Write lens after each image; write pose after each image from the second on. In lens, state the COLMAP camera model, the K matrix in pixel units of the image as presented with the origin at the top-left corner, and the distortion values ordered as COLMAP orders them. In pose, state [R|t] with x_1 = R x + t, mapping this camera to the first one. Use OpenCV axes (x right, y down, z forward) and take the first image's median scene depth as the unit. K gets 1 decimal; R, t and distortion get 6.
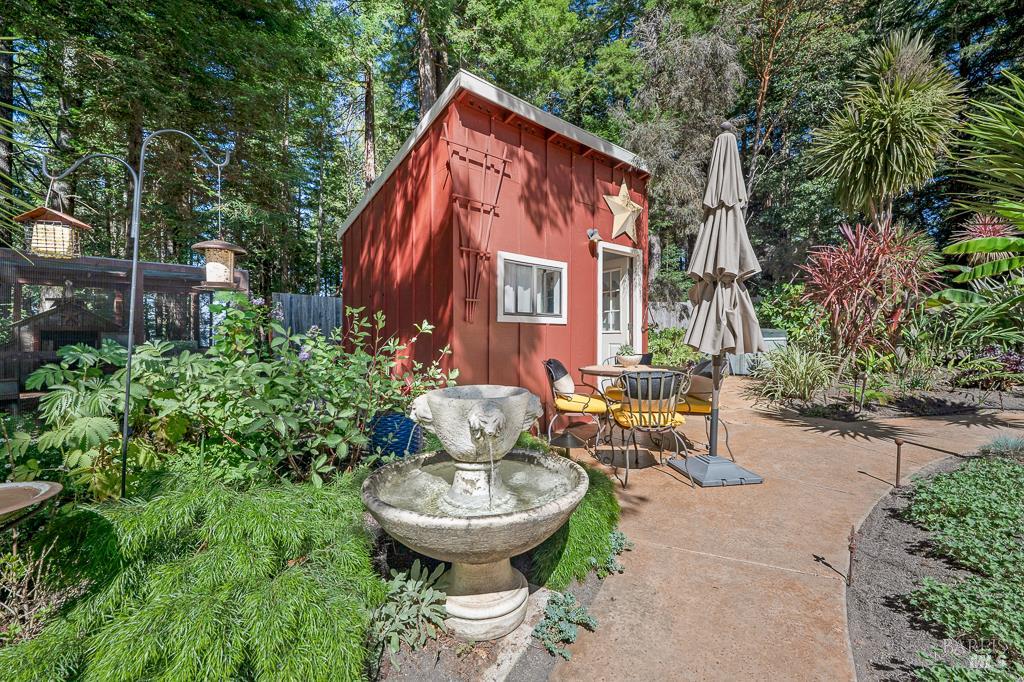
lens RADIAL K [[411.7, 0, 514.4], [0, 411.7, 331.7], [0, 0, 1]] dist [-0.004356, 0.000120]
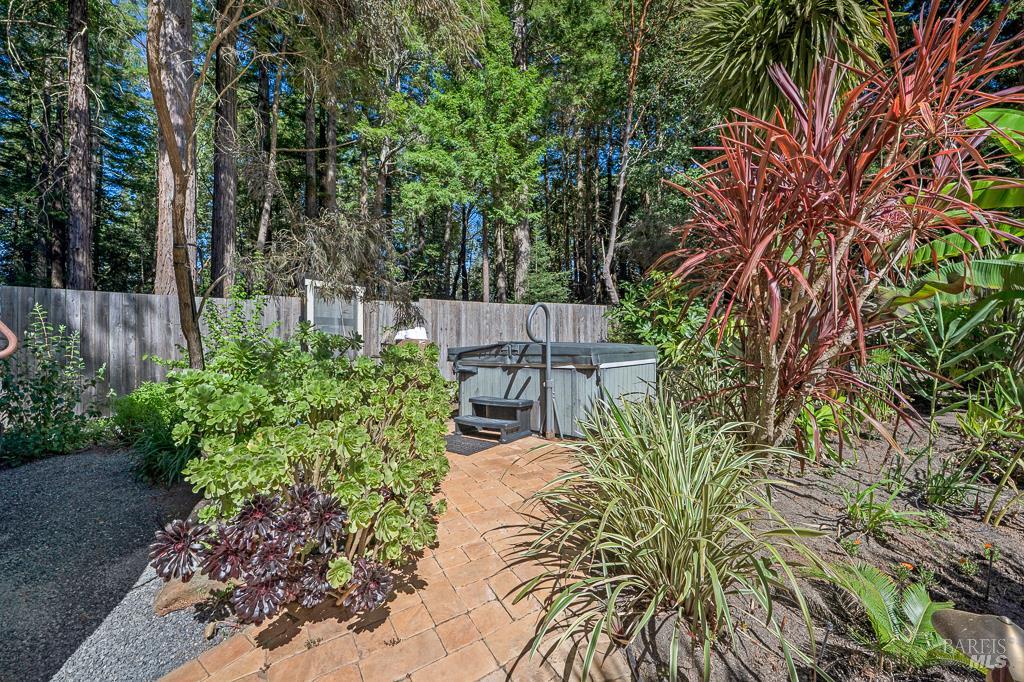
lens RADIAL K [[411.7, 0, 514.4], [0, 411.7, 331.7], [0, 0, 1]] dist [-0.004356, 0.000120]
pose [[0.972991, -0.003059, 0.230821, 0.311360], [0.008668, 0.999691, -0.023290, -0.012401], [-0.230679, 0.024661, 0.972717, 0.448815]]
